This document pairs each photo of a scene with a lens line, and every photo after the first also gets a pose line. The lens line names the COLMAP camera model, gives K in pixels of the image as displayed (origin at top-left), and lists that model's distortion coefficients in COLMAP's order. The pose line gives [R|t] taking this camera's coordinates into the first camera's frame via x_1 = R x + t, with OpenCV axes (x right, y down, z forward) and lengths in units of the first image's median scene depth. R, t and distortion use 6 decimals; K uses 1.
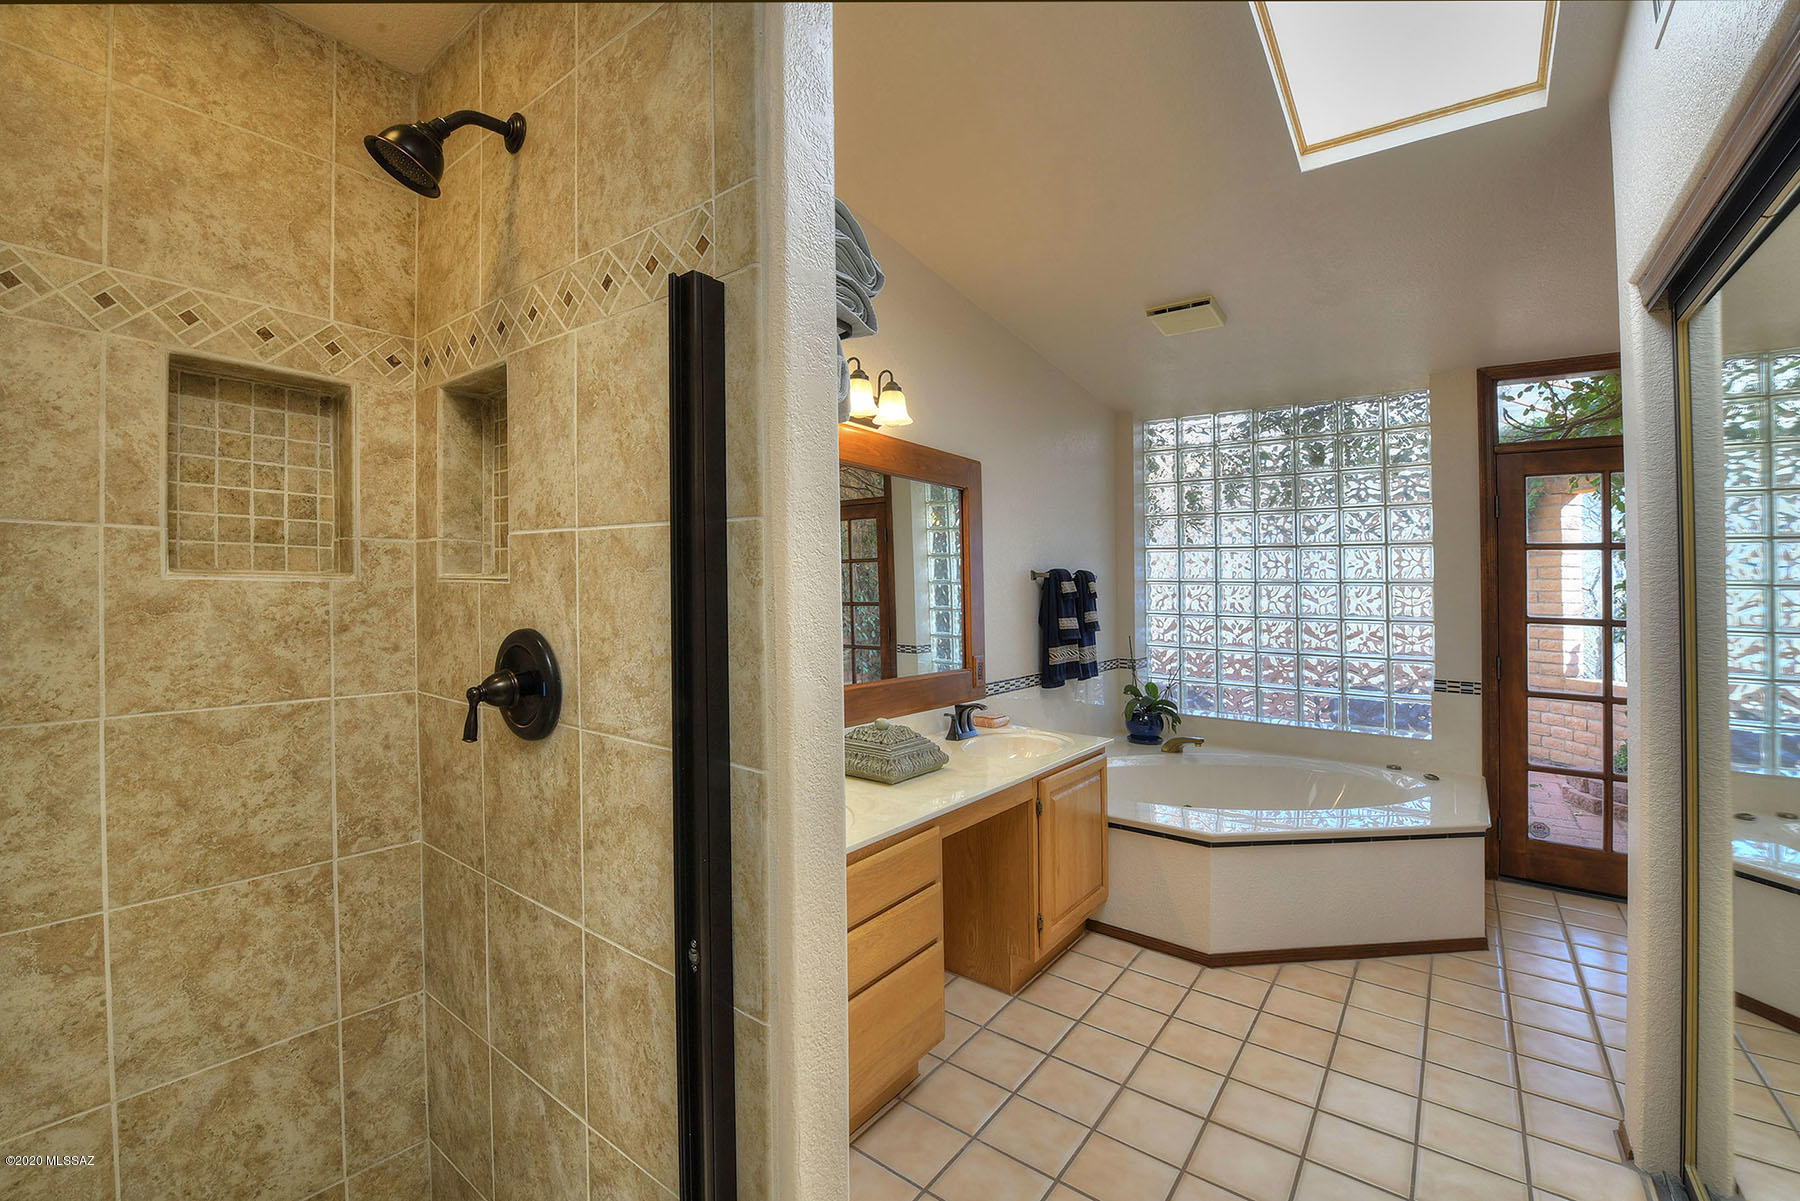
lens RADIAL K [[751.0, 0, 906.8], [0, 751.0, 573.5], [0, 0, 1]] dist [-0.002267, -0.000920]
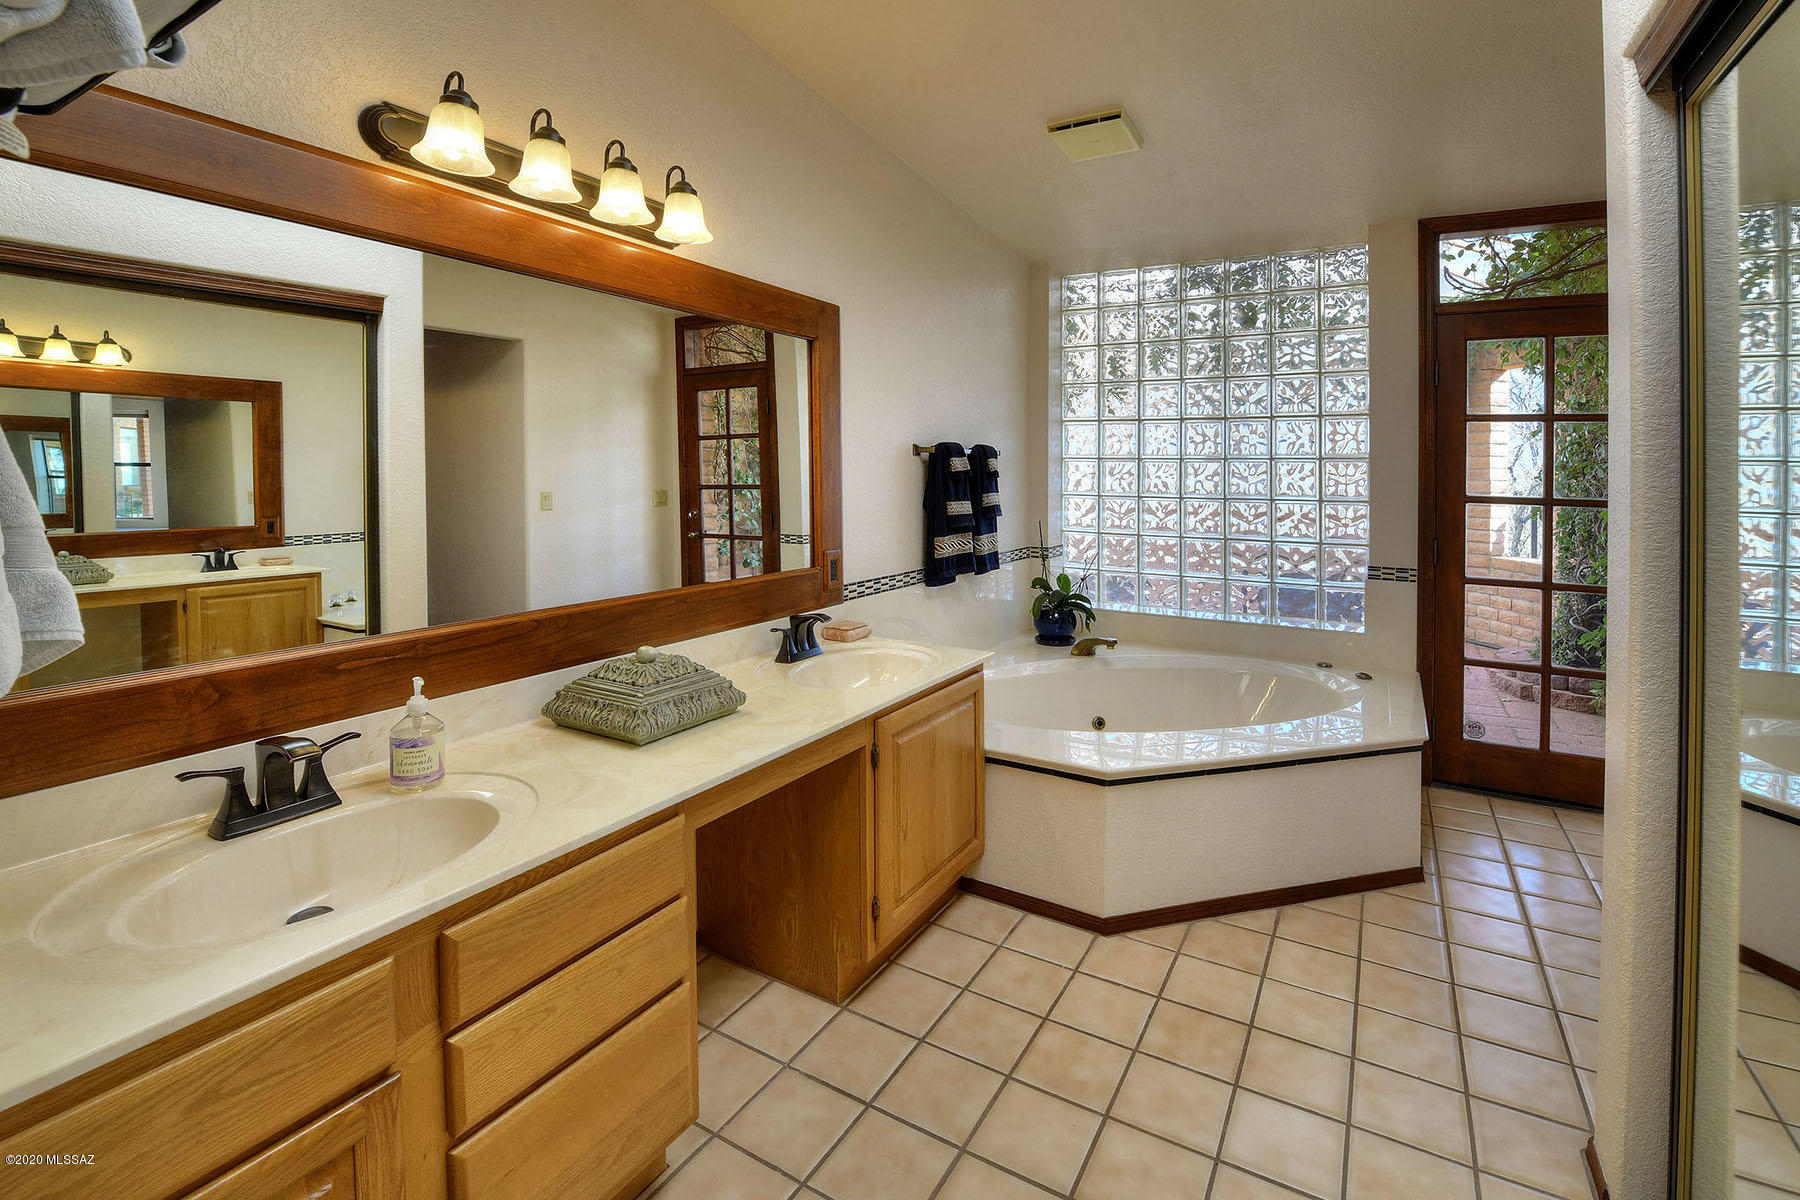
lens RADIAL K [[789.5, 0, 930.5], [0, 789.5, 481.4], [0, 0, 1]] dist [0.001301, 0.000343]
pose [[0.994114, -0.006322, 0.108157, 0.085577], [0.002544, 0.999383, 0.035031, 0.005938], [-0.108312, -0.034549, 0.993516, 0.128149]]
